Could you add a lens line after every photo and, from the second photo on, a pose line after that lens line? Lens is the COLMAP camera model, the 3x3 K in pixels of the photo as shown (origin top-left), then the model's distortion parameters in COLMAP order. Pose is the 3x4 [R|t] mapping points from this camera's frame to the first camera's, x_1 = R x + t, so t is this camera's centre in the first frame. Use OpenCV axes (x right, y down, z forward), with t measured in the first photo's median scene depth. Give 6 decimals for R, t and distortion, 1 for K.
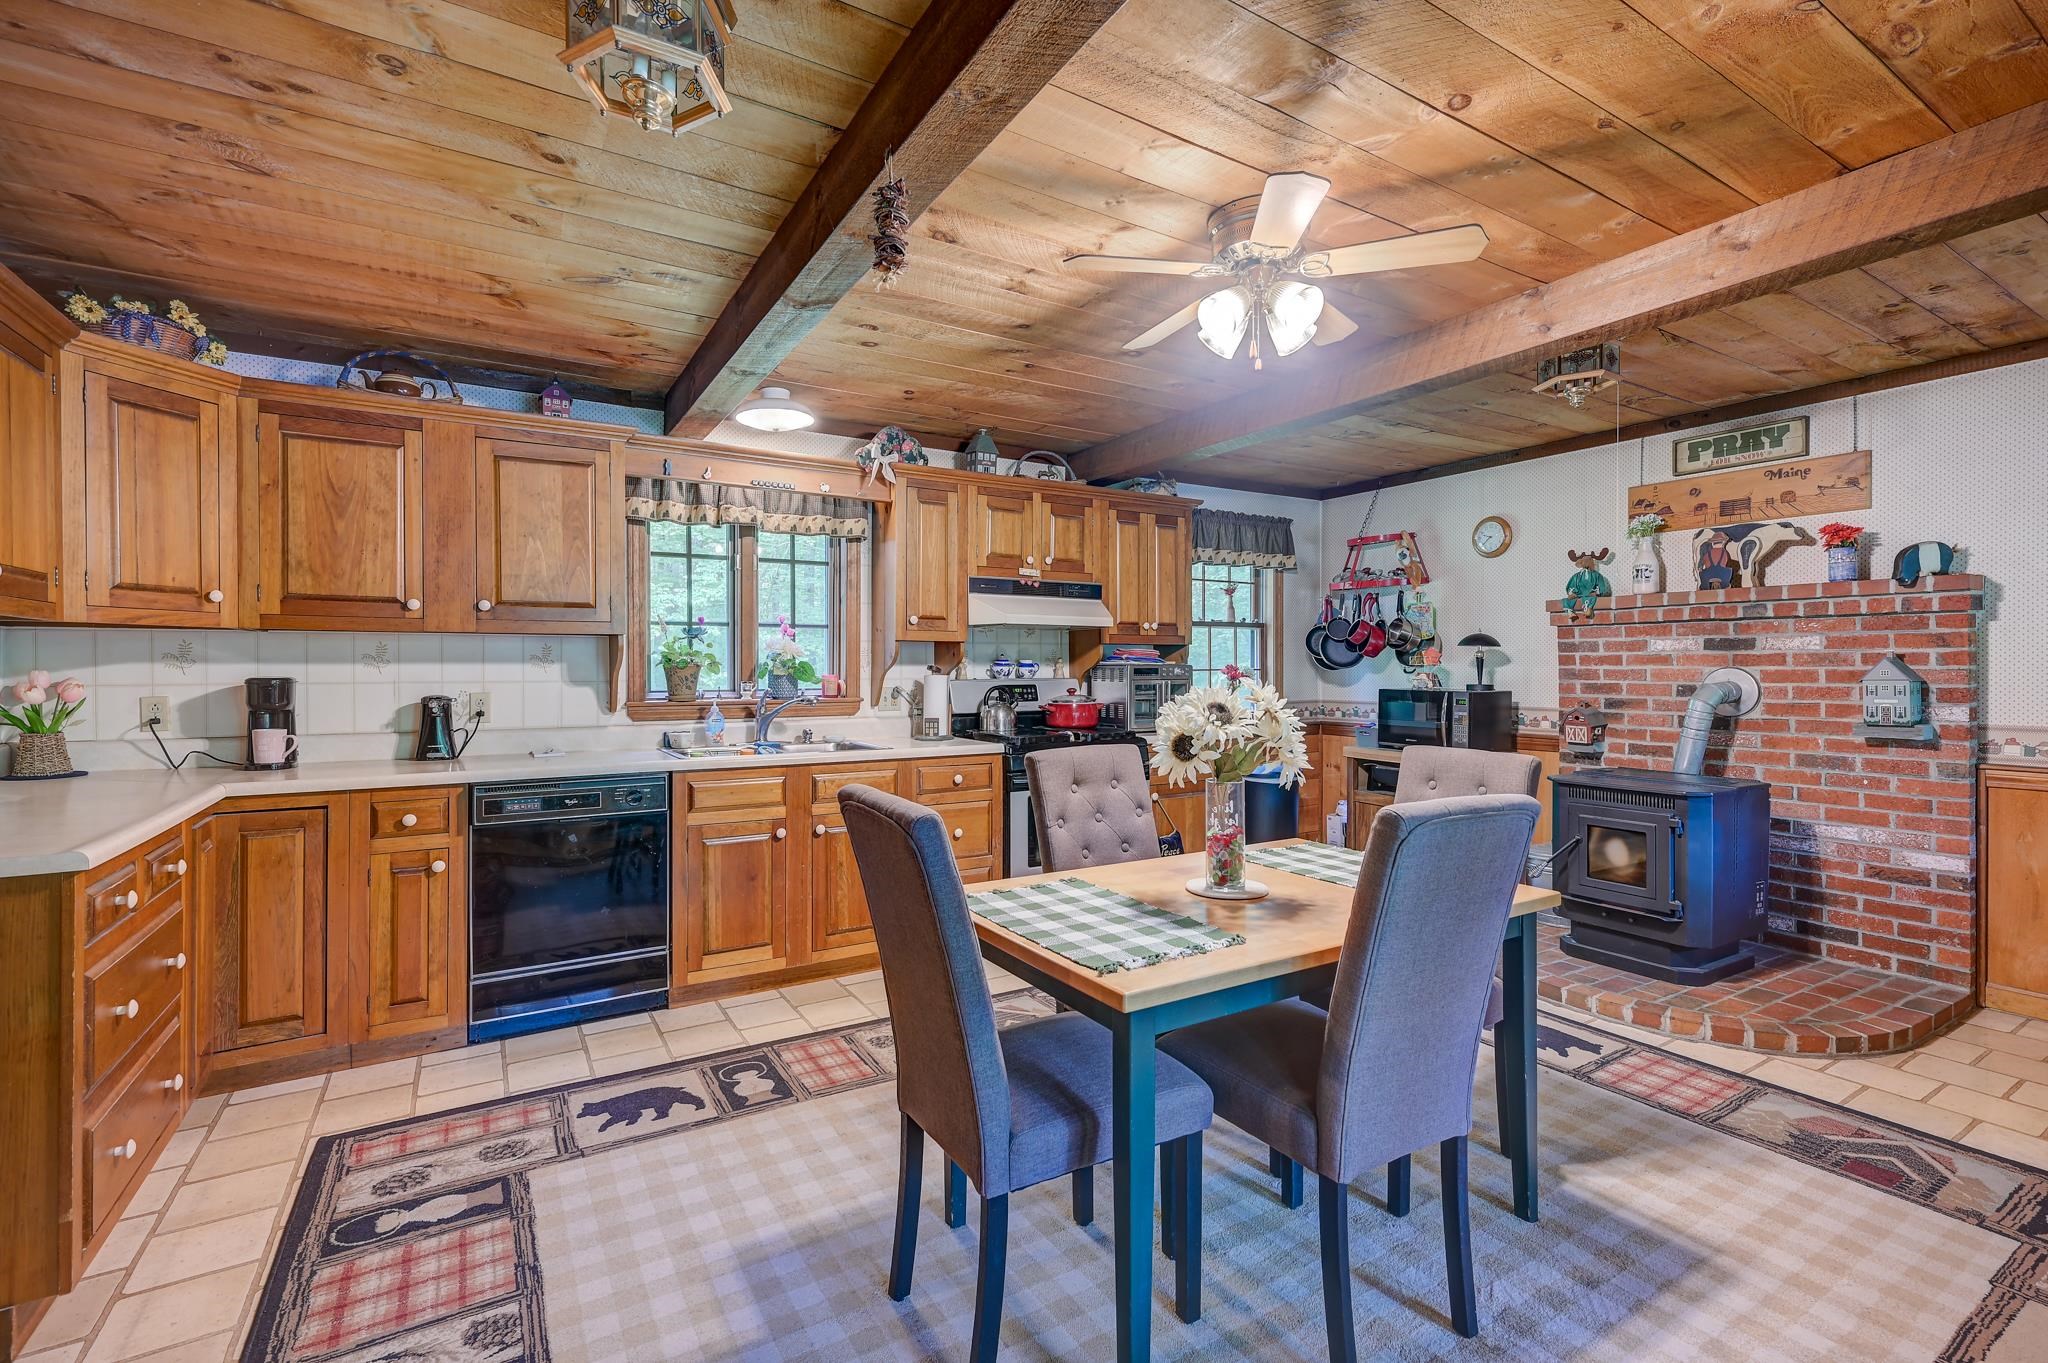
lens RADIAL K [[905.6, 0, 1017.1], [0, 905.6, 671.0], [0, 0, 1]] dist [0.001121, 0.000790]
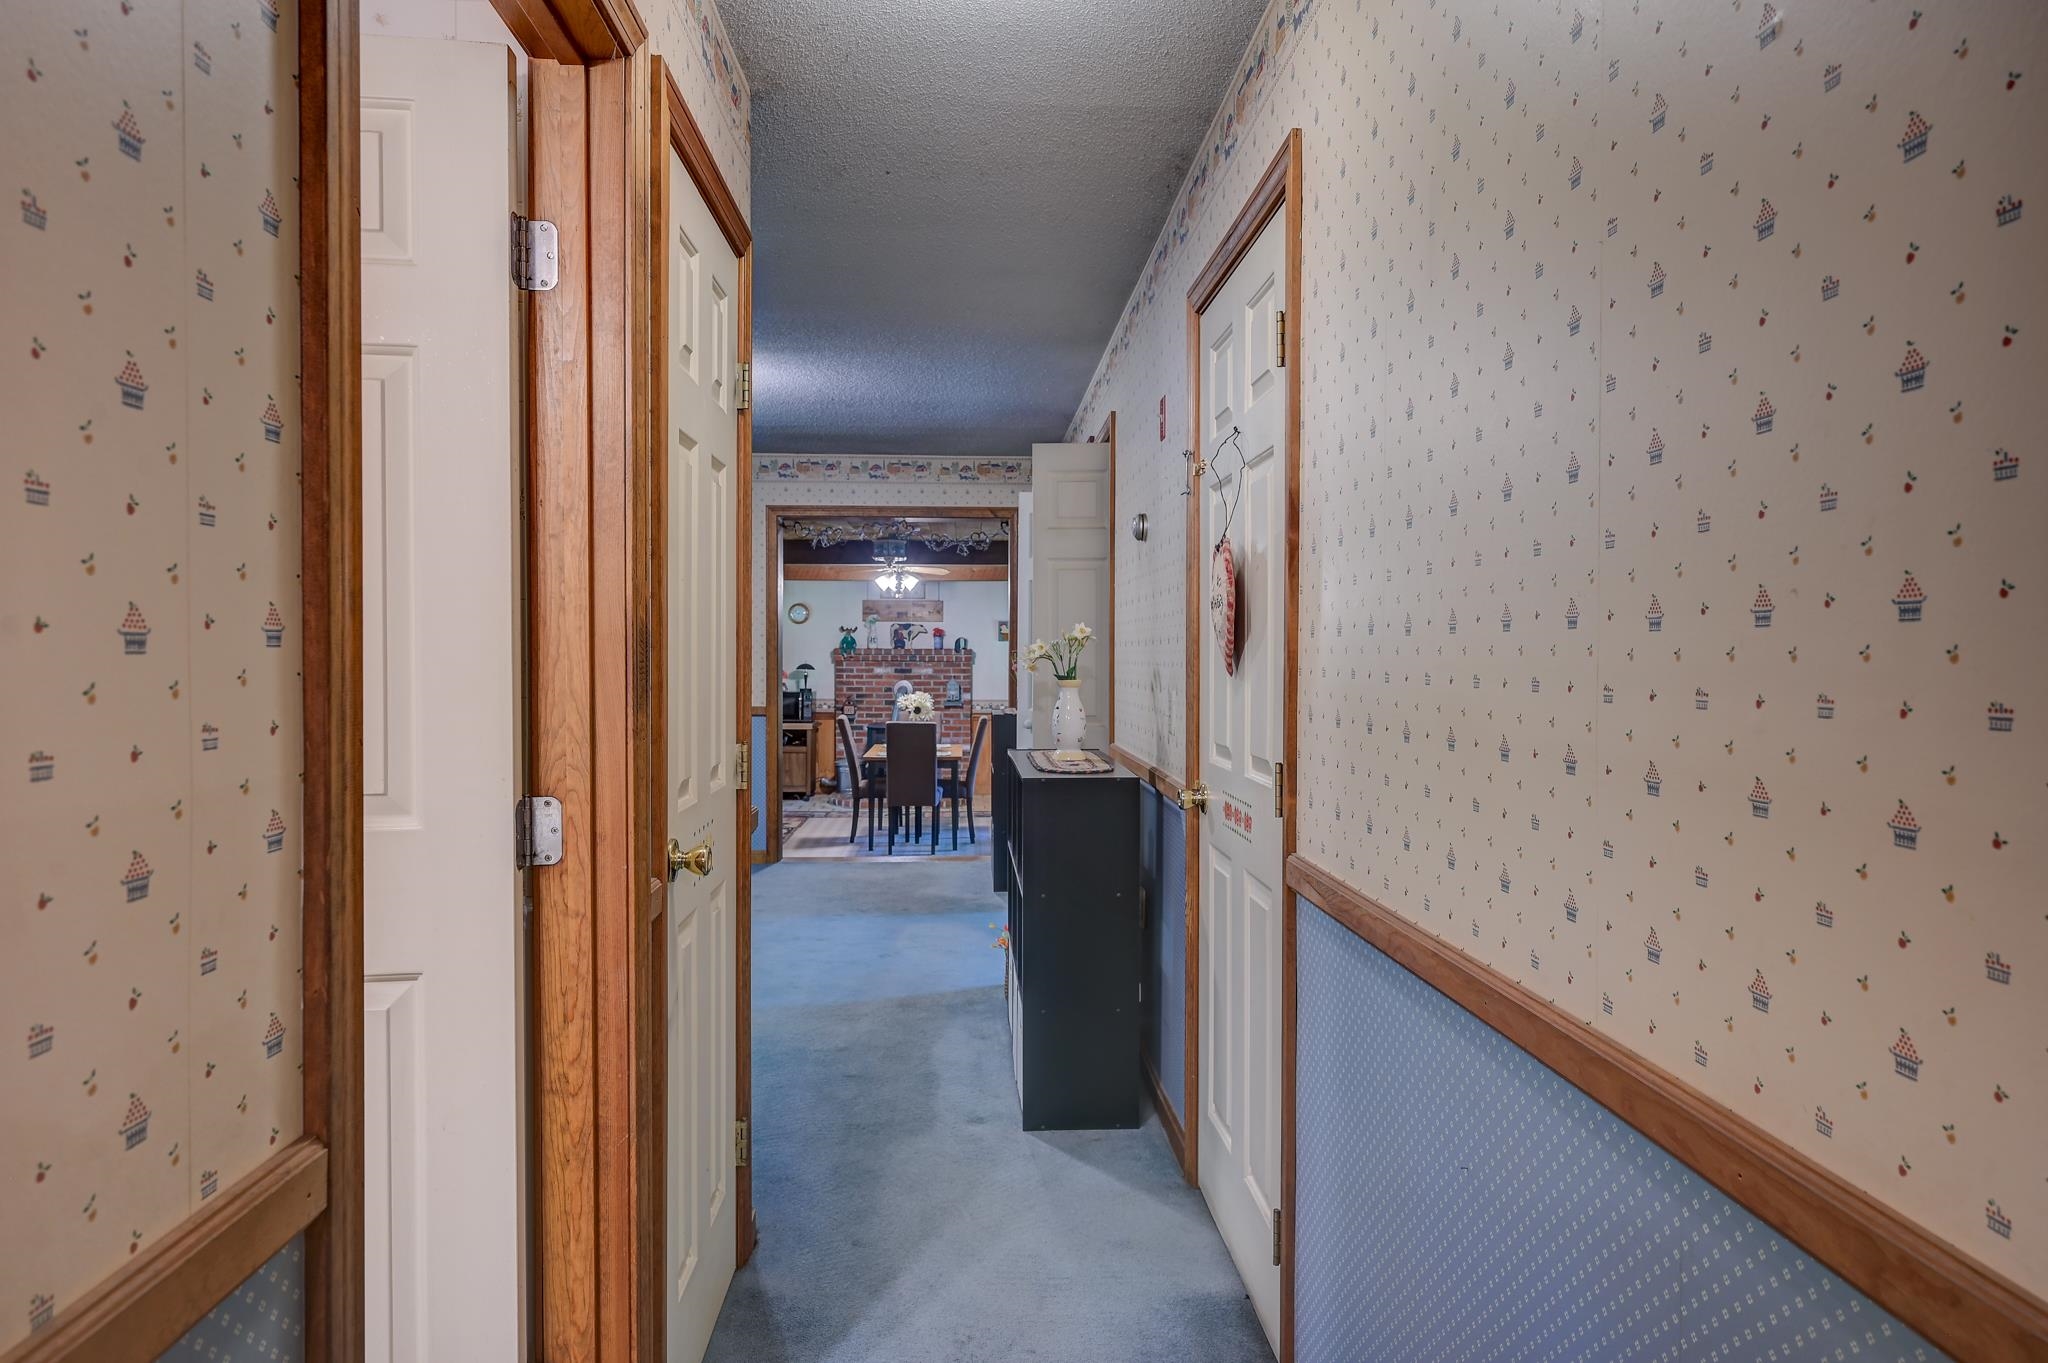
lens RADIAL K [[1167.6, 0, 1023.5], [0, 1167.6, 677.4], [0, 0, 1]] dist [-0.002232, 0.003187]
pose [[0.463485, -0.006190, 0.886083, -0.586543], [-0.000912, 0.999972, 0.007463, -0.010953], [-0.886104, -0.004267, 0.463467, -0.240957]]
